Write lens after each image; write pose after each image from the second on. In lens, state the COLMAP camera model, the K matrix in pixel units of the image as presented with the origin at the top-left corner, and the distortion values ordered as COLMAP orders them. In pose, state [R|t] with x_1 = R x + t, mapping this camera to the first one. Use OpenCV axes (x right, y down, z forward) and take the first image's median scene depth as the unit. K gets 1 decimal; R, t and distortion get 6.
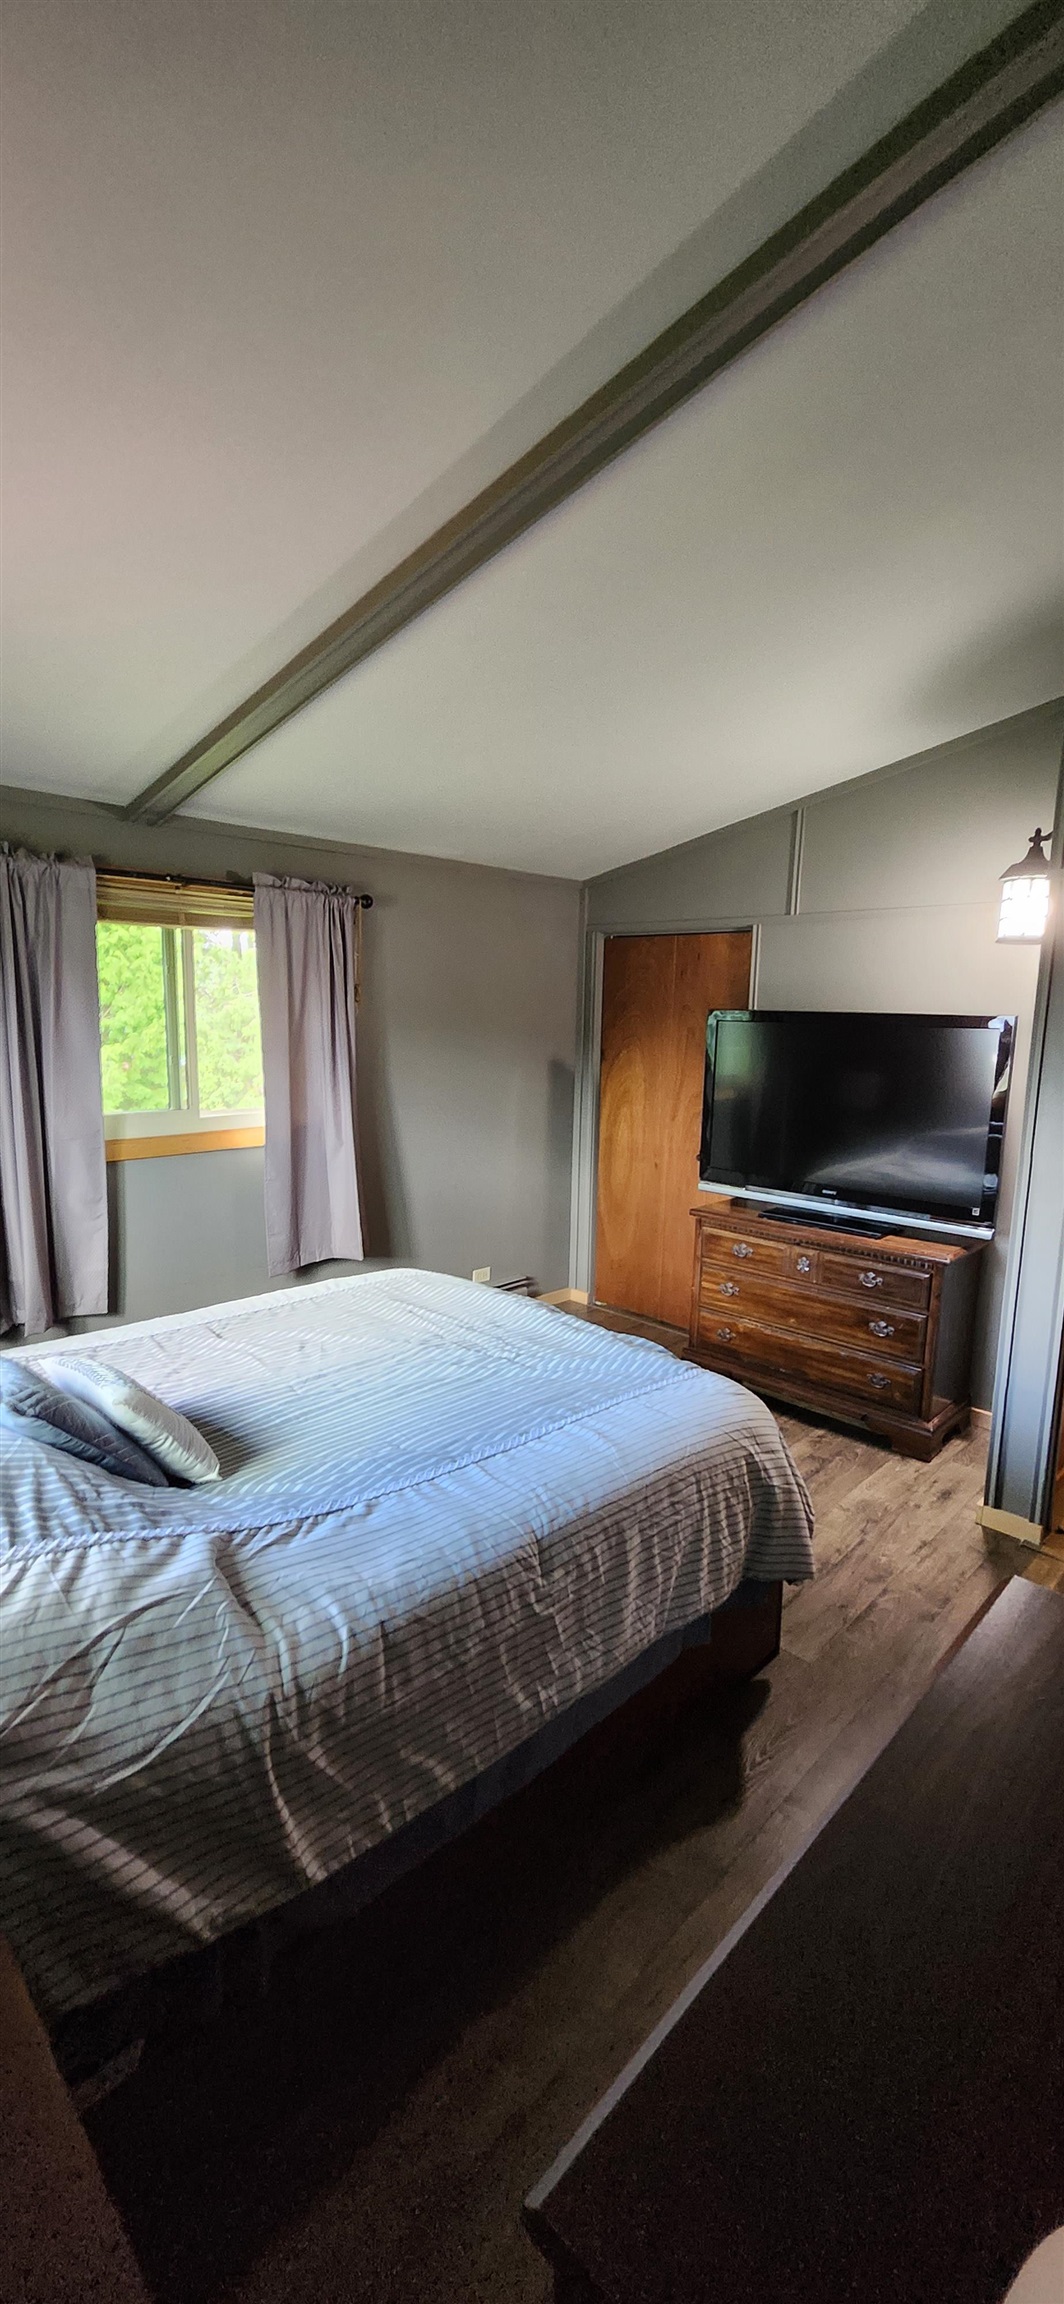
lens RADIAL K [[907.4, 0, 523.1], [0, 907.4, 1153.9], [0, 0, 1]] dist [0.001560, -0.000008]
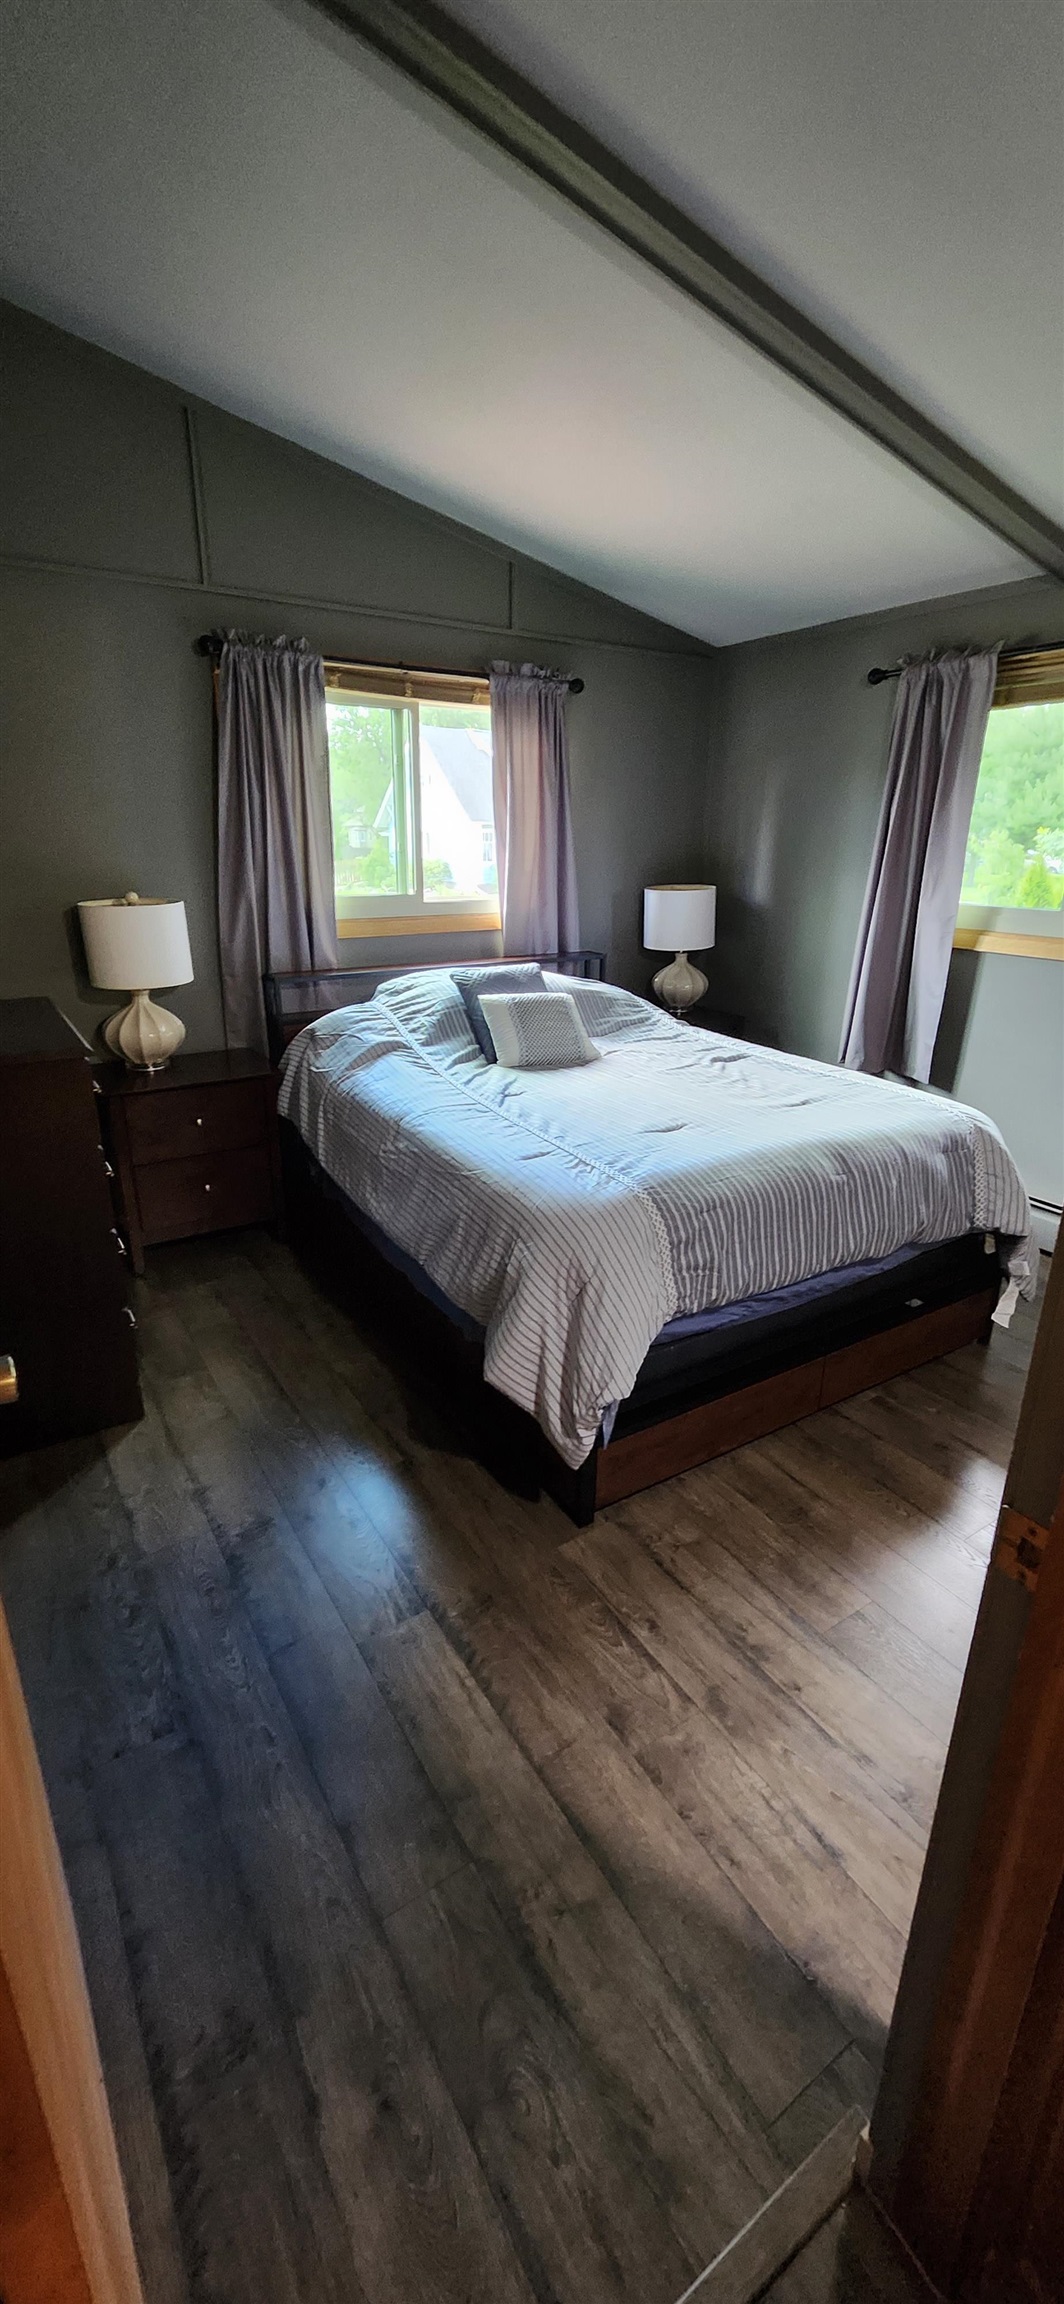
lens RADIAL K [[907.4, 0, 528.7], [0, 907.4, 1155.1], [0, 0, 1]] dist [0.001560, -0.000008]
pose [[-0.224160, 0.300891, -0.926939, 0.891798], [-0.171799, 0.924047, 0.341499, -0.057308], [0.959290, 0.235798, -0.155441, 0.909651]]
